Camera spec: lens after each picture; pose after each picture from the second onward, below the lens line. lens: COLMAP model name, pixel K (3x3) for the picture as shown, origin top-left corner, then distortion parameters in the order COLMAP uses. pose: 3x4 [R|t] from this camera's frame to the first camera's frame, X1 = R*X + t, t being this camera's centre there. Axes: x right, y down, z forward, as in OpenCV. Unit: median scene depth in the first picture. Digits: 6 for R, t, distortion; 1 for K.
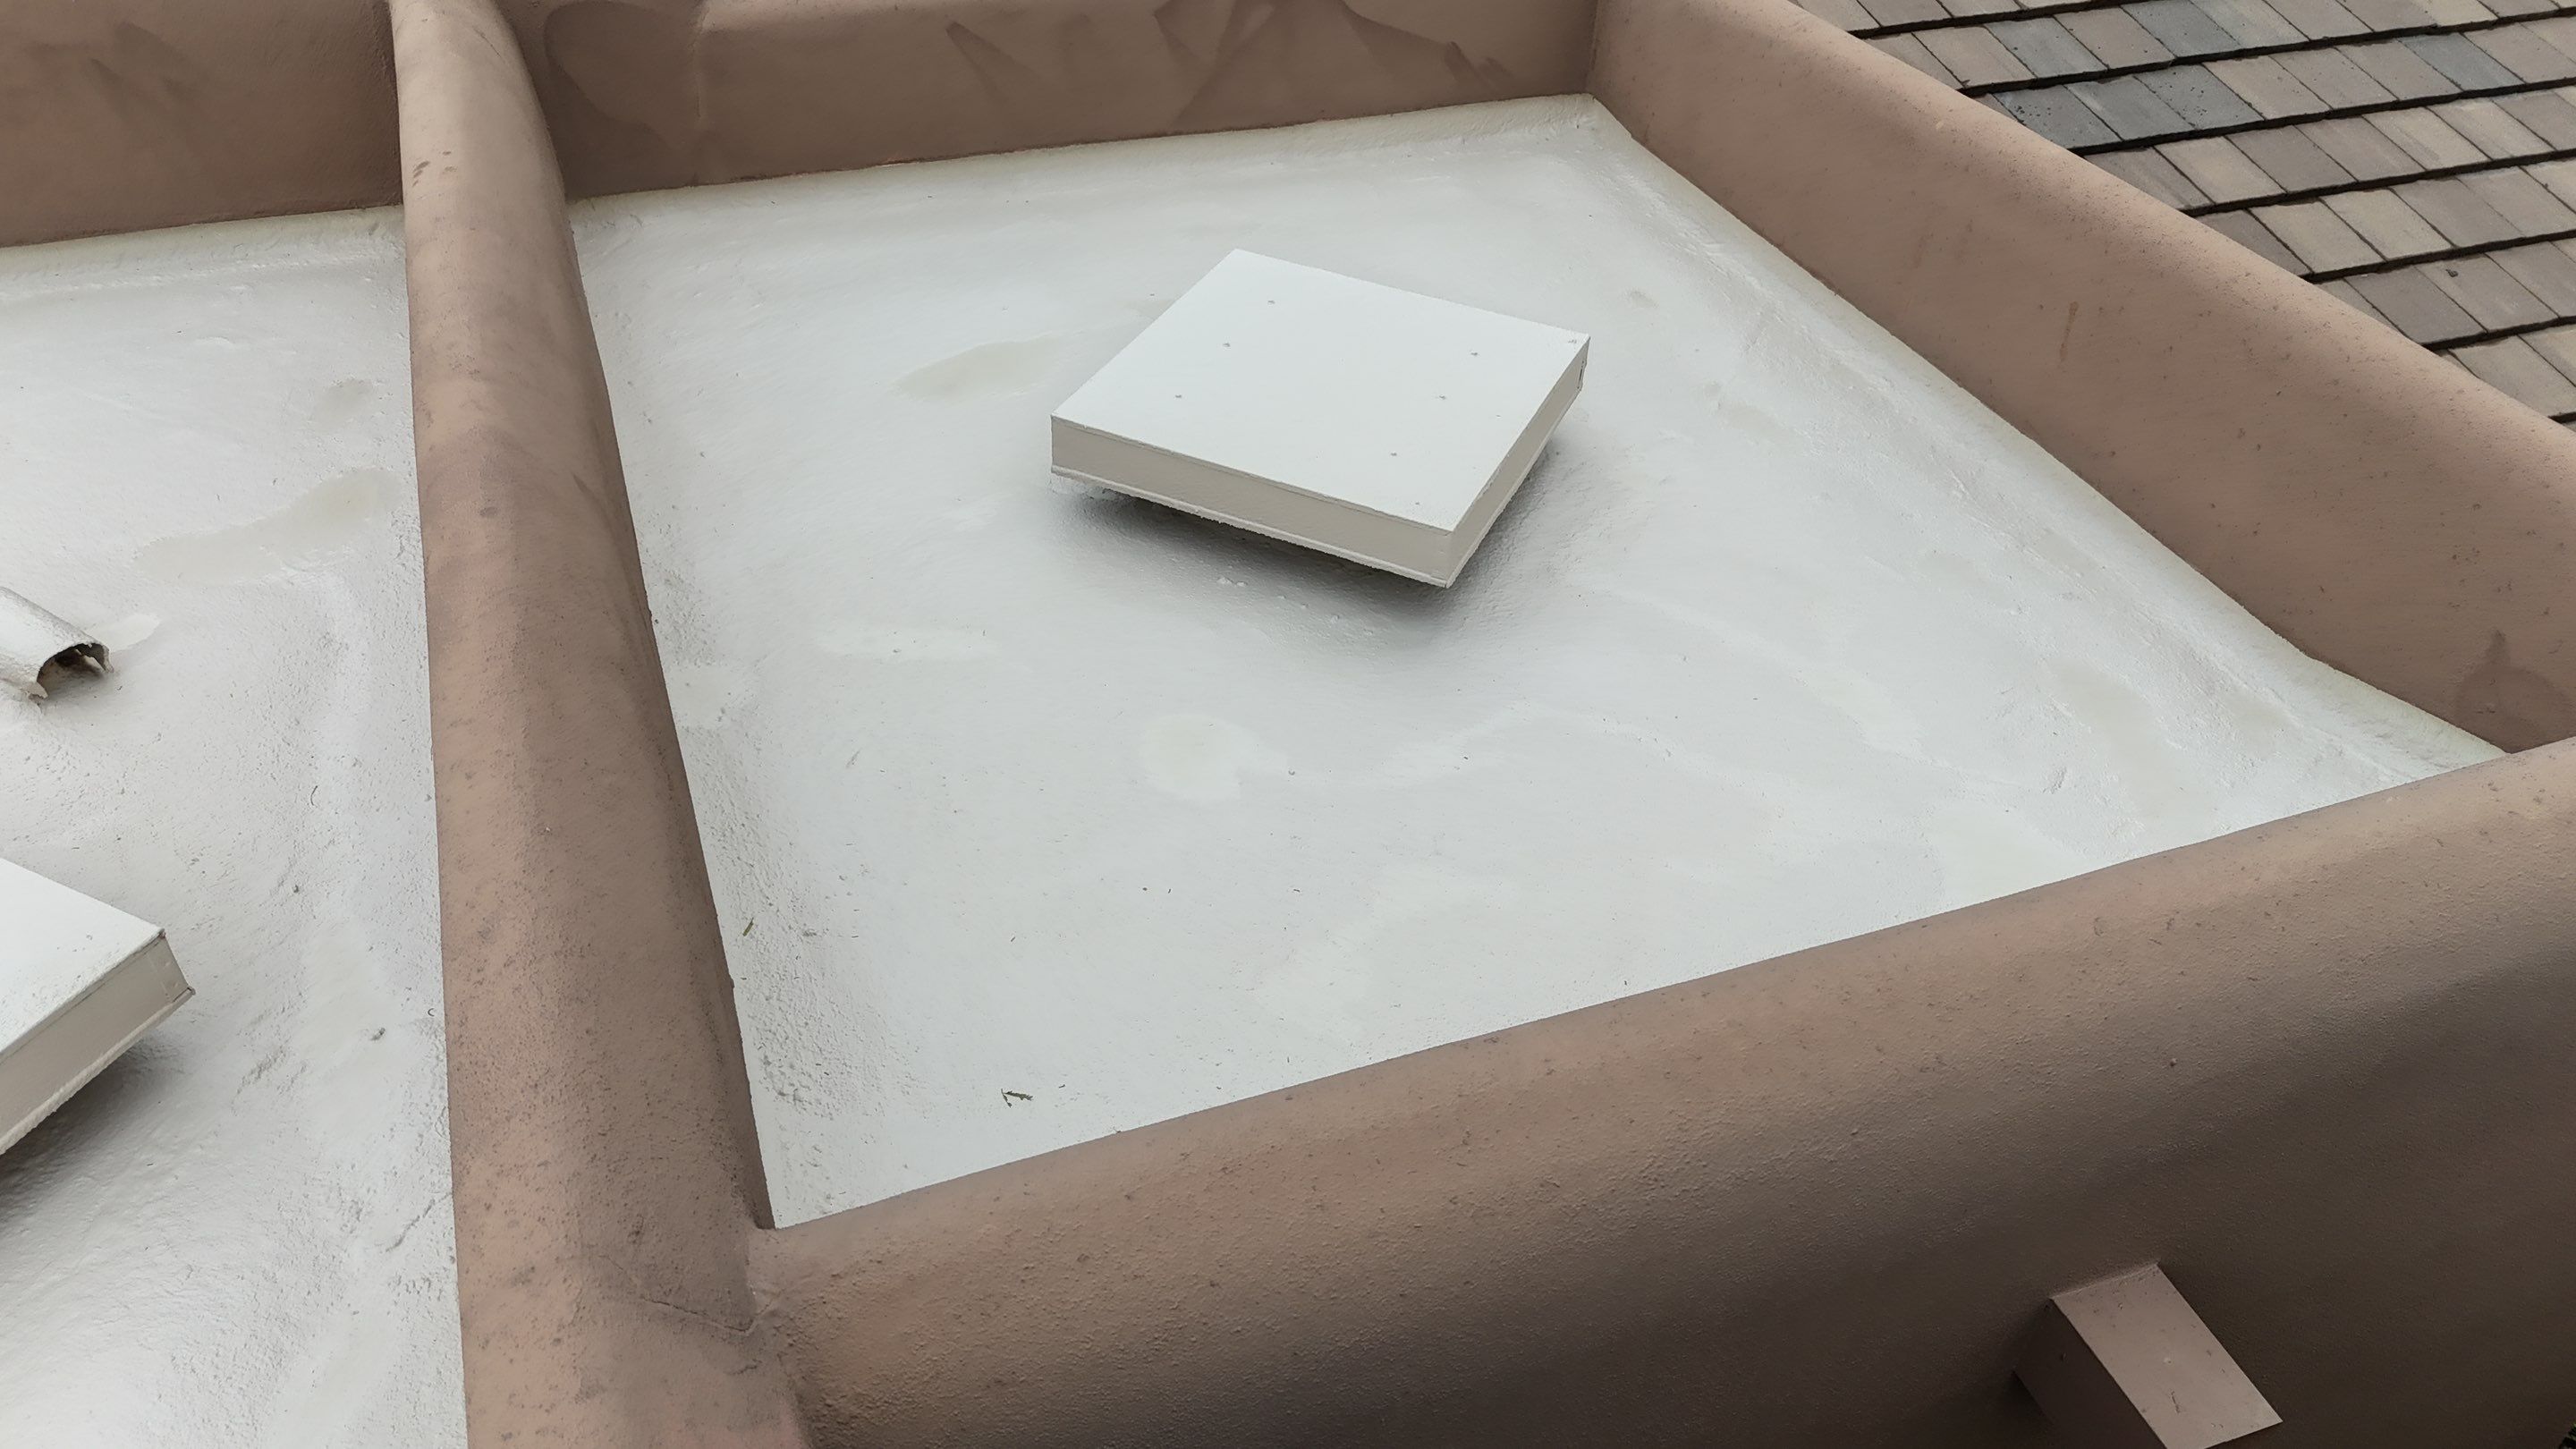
lens RADIAL K [[1899.5, 0, 1286.8], [0, 1899.5, 737.1], [0, 0, 1]] dist [0.057971, -0.065431]
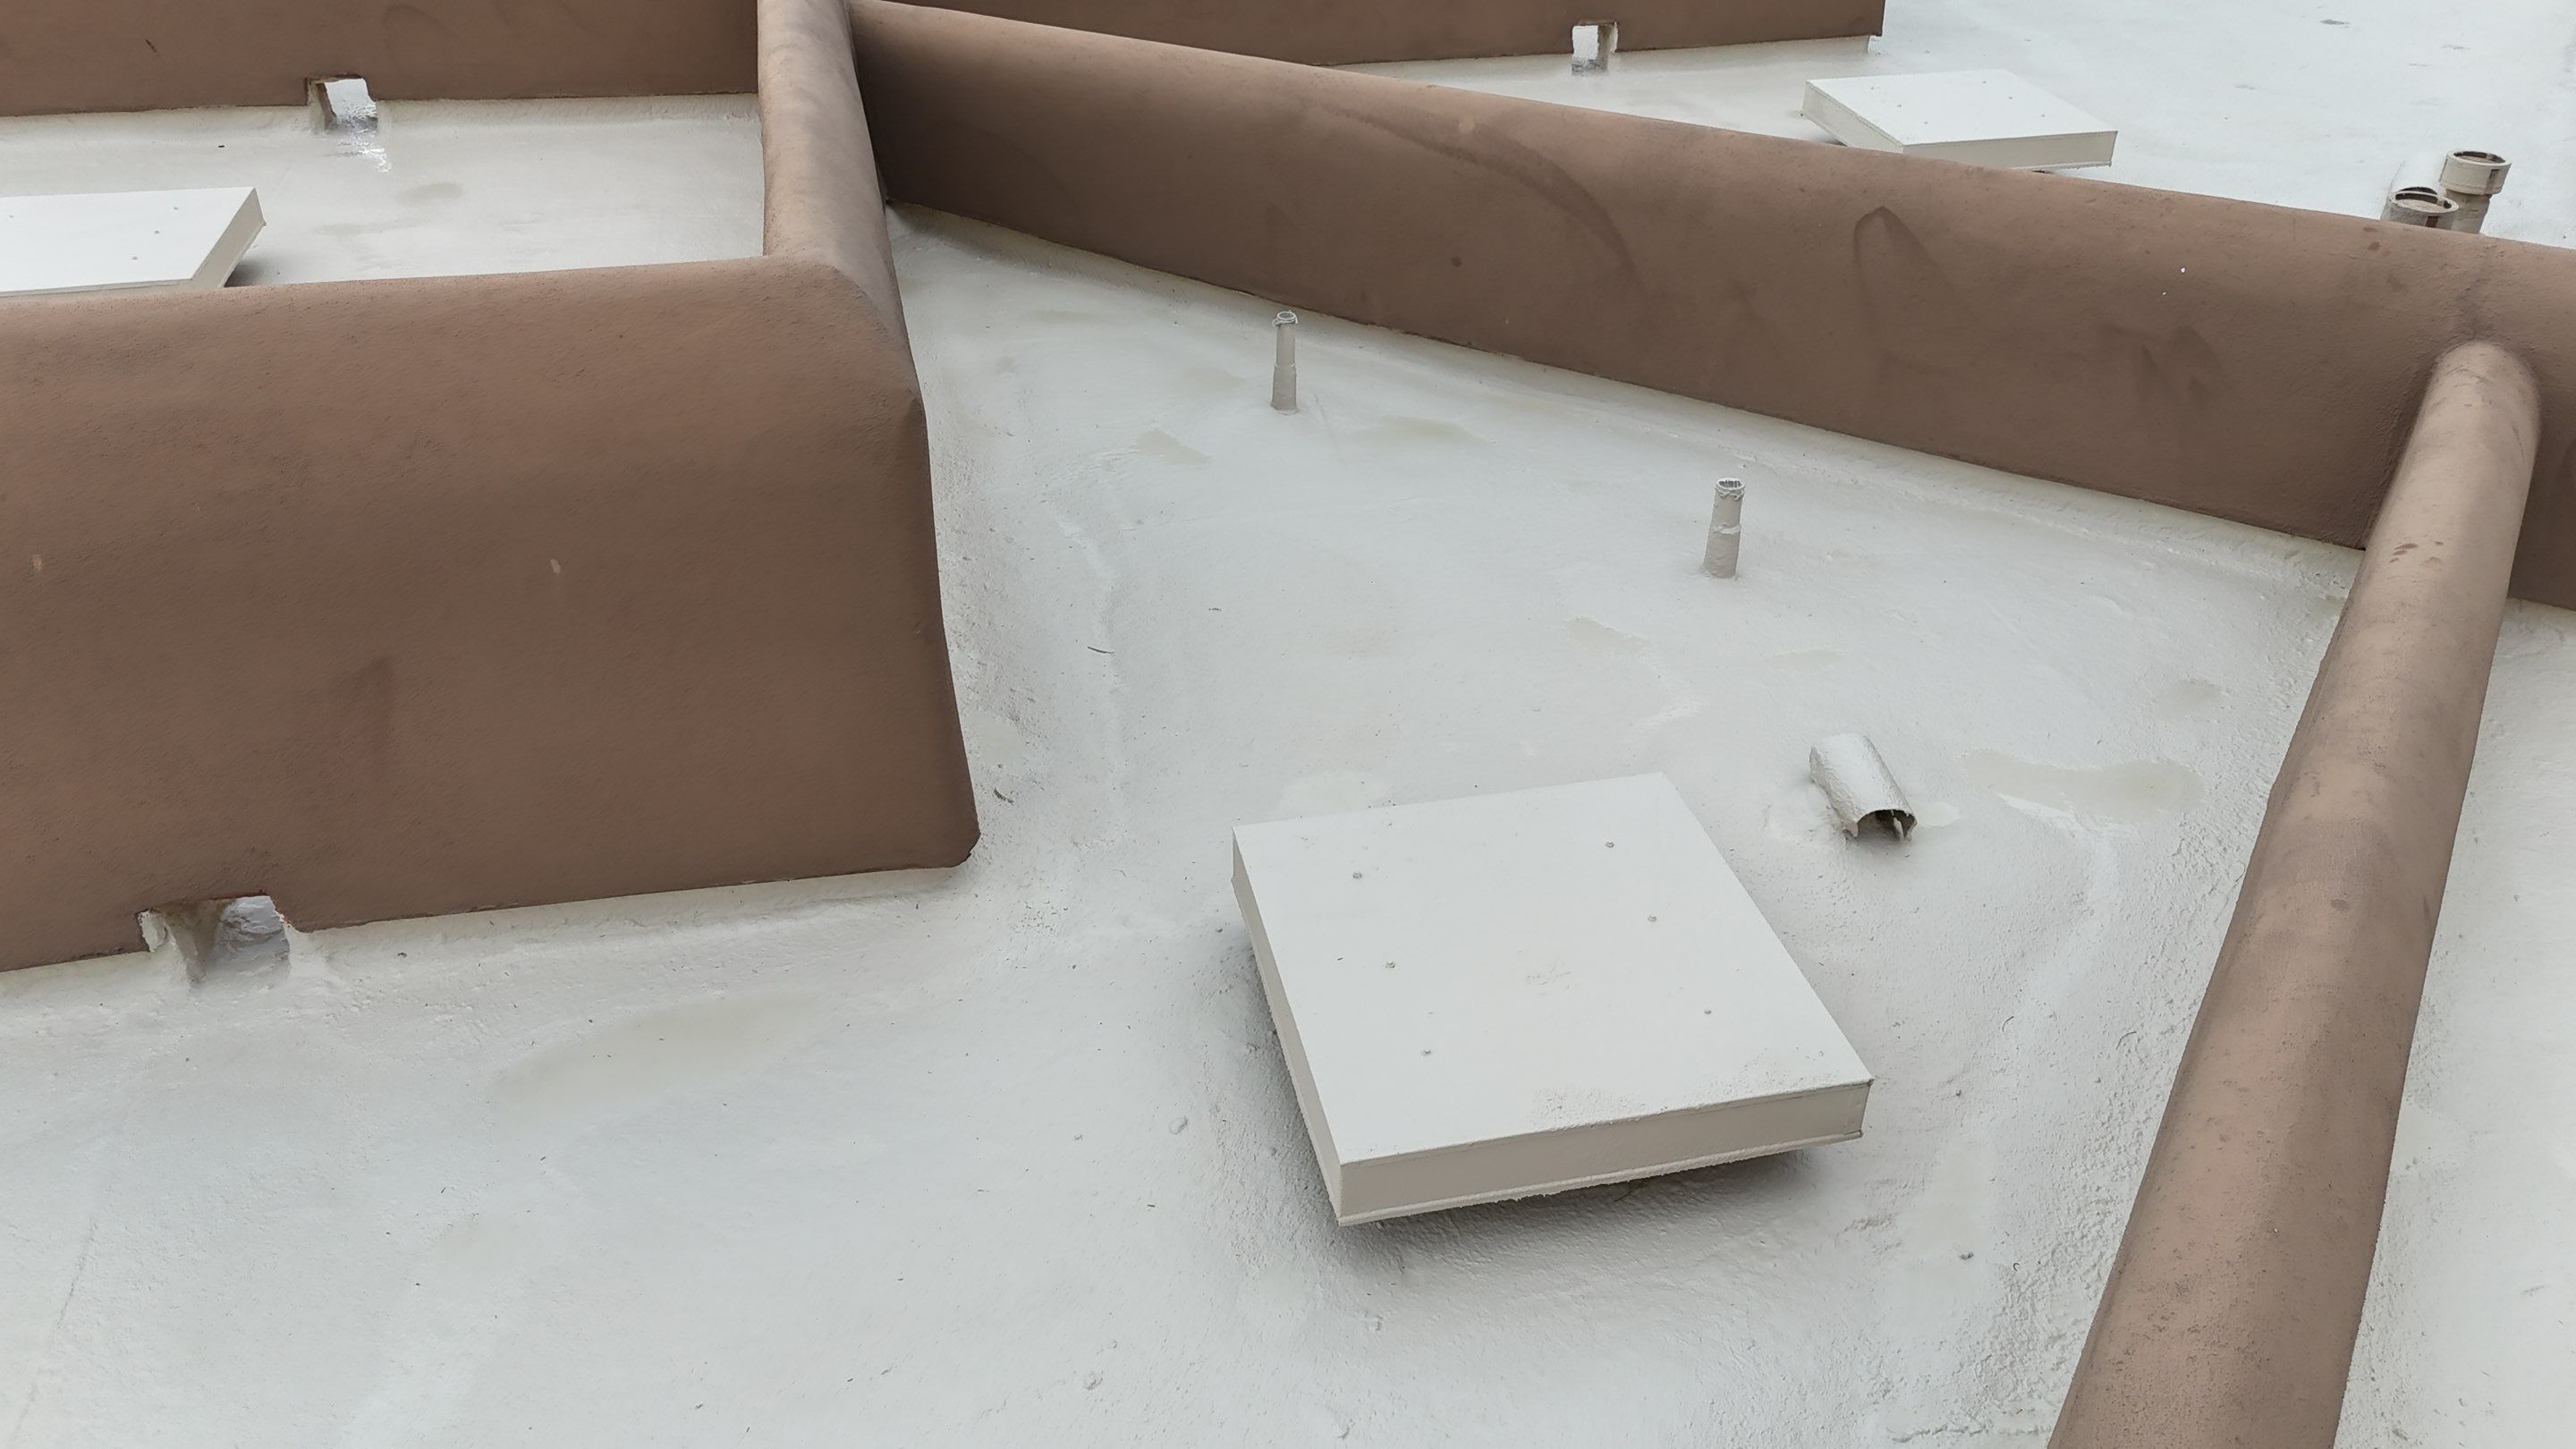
lens RADIAL K [[1899.5, 0, 1286.8], [0, 1899.5, 737.1], [0, 0, 1]] dist [0.057971, -0.065431]
pose [[0.597970, 0.410274, -0.688555, -0.068703], [-0.489601, 0.867134, 0.091490, -0.011032], [0.634605, 0.282409, 0.719390, -0.106525]]
